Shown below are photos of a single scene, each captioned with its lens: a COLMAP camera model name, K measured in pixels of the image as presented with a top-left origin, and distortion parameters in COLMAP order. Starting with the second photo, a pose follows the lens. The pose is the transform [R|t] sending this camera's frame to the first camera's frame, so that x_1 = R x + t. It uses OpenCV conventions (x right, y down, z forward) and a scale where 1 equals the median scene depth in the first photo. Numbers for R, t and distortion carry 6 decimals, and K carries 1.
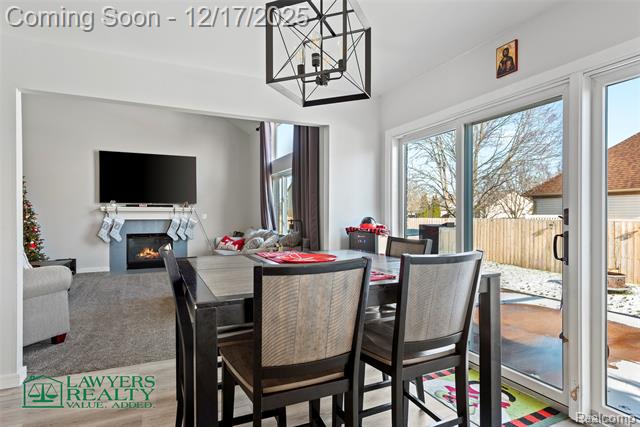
lens RADIAL K [[351.4, 0, 321.8], [0, 351.4, 218.2], [0, 0, 1]] dist [0.003357, 0.000439]
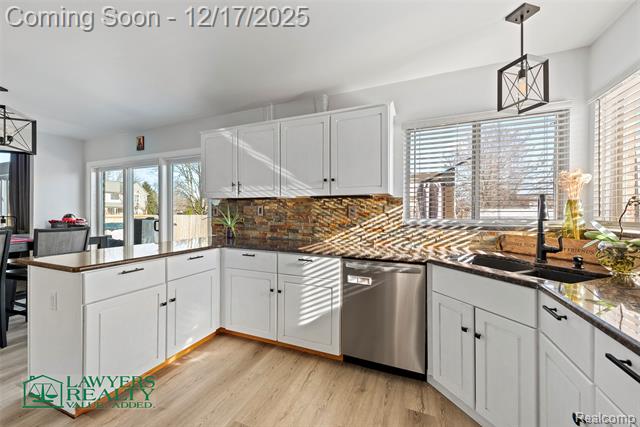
lens RADIAL K [[246.3, 0, 320.0], [0, 246.3, 213.5], [0, 0, 1]] dist [0.001052, -0.000015]
pose [[0.732886, 0.005290, 0.680330, 0.267480], [-0.000522, 0.999974, -0.007214, 0.004594], [-0.680351, 0.004932, 0.732870, -0.832363]]
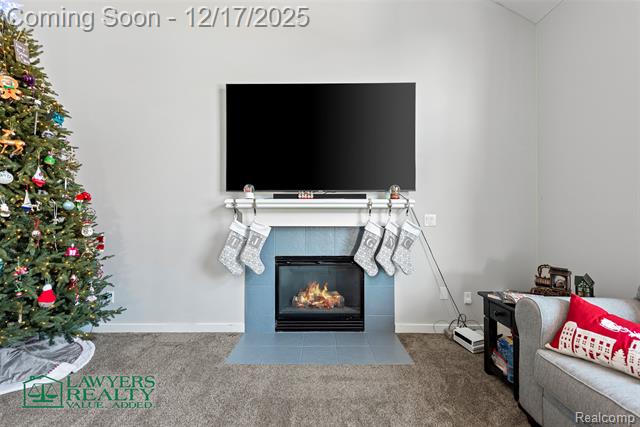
lens RADIAL K [[283.8, 0, 320.0], [0, 283.8, 213.5], [0, 0, 1]] dist [0.014283, 0.000037]
pose [[0.896949, -0.000566, -0.442133, -0.327617], [-0.004243, 0.999942, -0.009888, -0.009345], [0.442113, 0.010745, 0.896895, 0.675022]]
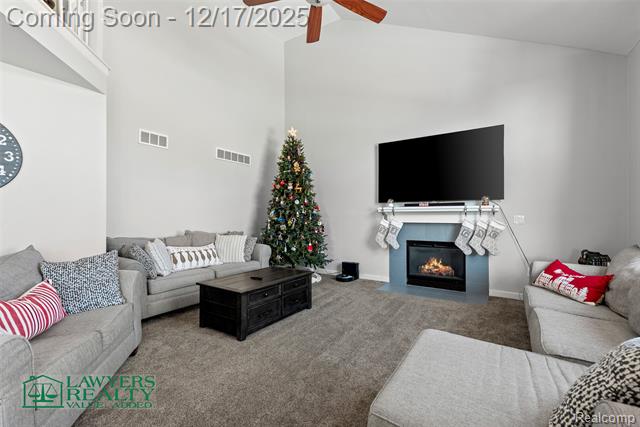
lens RADIAL K [[283.8, 0, 320.0], [0, 283.8, 213.5], [0, 0, 1]] dist [0.014283, 0.000037]
pose [[0.524415, -0.005338, -0.851446, -0.099594], [-0.004183, 0.999952, -0.008846, -0.009938], [0.851452, 0.008201, 0.524368, 0.480931]]
